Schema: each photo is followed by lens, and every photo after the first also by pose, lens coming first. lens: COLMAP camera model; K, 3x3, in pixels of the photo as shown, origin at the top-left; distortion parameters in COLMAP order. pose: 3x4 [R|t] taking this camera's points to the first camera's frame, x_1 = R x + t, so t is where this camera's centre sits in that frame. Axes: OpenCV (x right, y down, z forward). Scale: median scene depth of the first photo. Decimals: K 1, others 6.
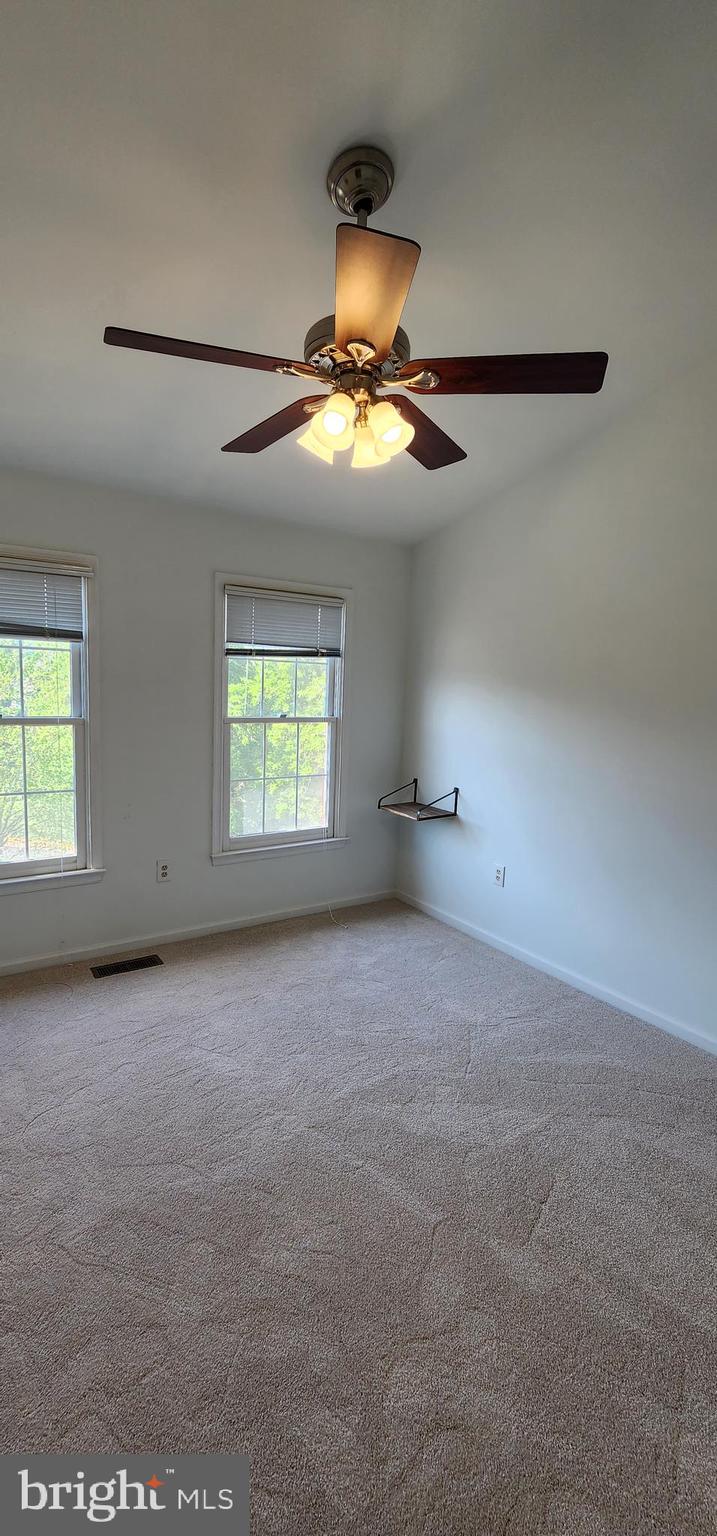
lens RADIAL K [[489.3, 0, 358.3], [0, 489.3, 730.5], [0, 0, 1]] dist [-0.000109, -0.000046]
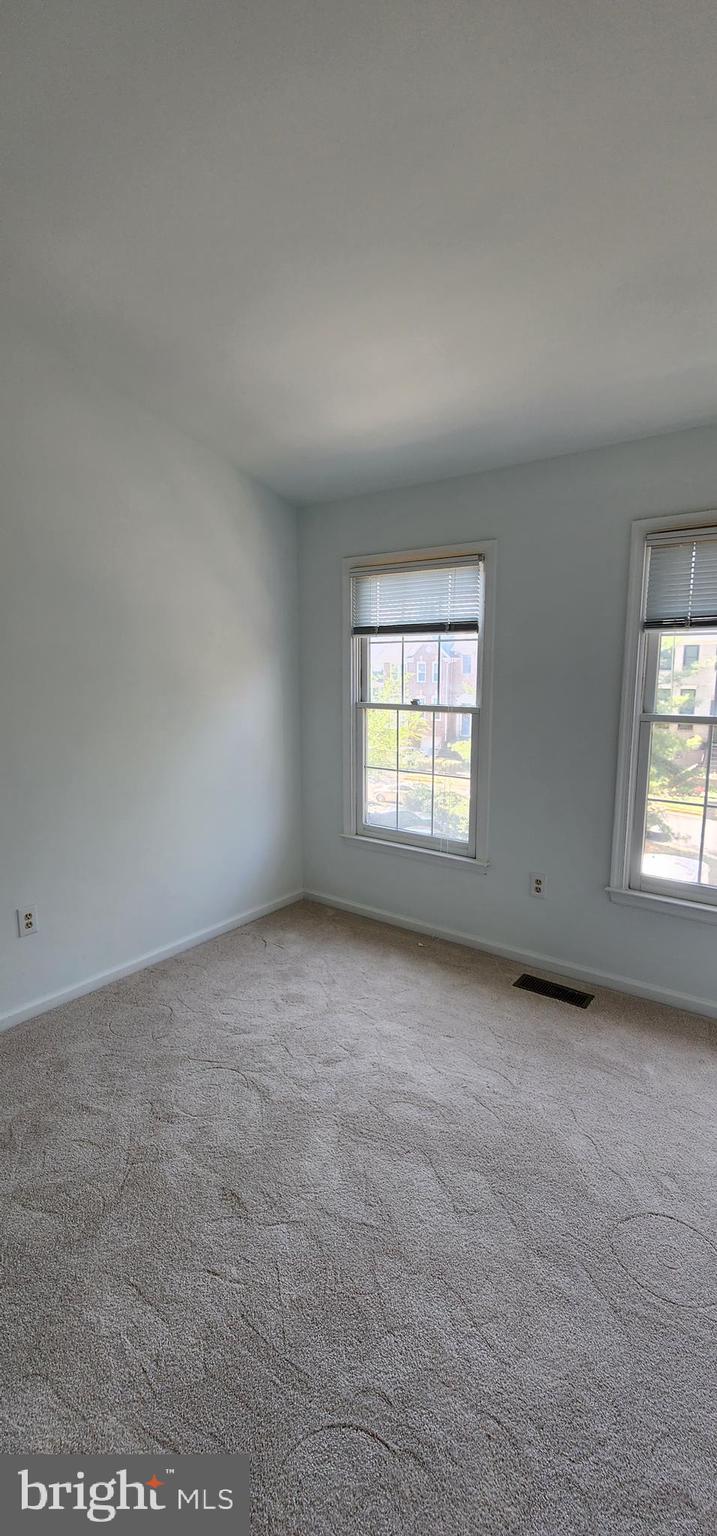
lens RADIAL K [[629.4, 0, 376.6], [0, 629.4, 766.8], [0, 0, 1]] dist [-0.001015, -0.000691]
pose [[0.436338, 0.104435, -0.893702, 0.709628], [-0.061605, 0.994378, 0.086122, -0.006615], [0.897672, 0.017478, 0.440318, 0.364203]]
